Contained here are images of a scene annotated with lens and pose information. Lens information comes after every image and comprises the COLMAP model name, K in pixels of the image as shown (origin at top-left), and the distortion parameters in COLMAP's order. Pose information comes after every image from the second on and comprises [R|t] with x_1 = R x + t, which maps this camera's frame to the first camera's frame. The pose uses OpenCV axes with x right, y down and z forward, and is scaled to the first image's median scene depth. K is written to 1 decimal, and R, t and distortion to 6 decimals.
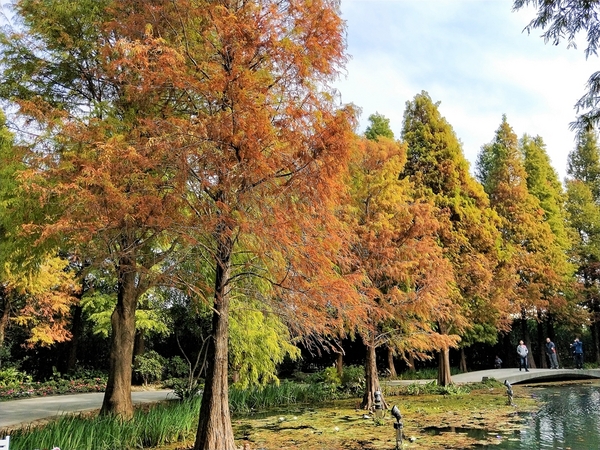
lens RADIAL K [[505.7, 0, 301.9], [0, 505.7, 228.1], [0, 0, 1]] dist [0.081040, -0.155401]
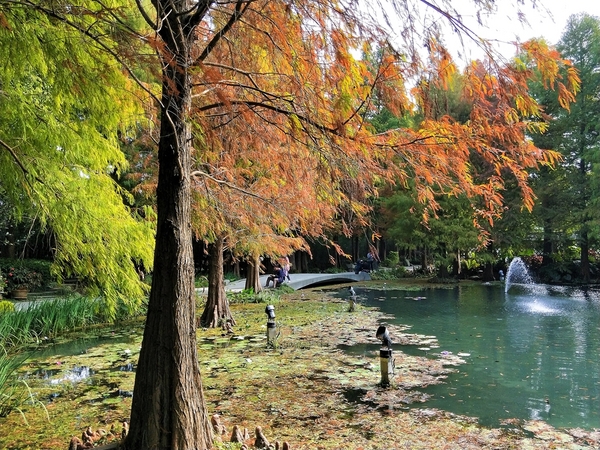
lens RADIAL K [[505.7, 0, 301.9], [0, 505.7, 228.1], [0, 0, 1]] dist [0.081040, -0.155401]
pose [[0.832481, 0.038669, 0.552702, -0.194869], [-0.136542, 0.981113, 0.137018, 0.077311], [-0.536965, -0.189532, 0.822038, 0.302347]]
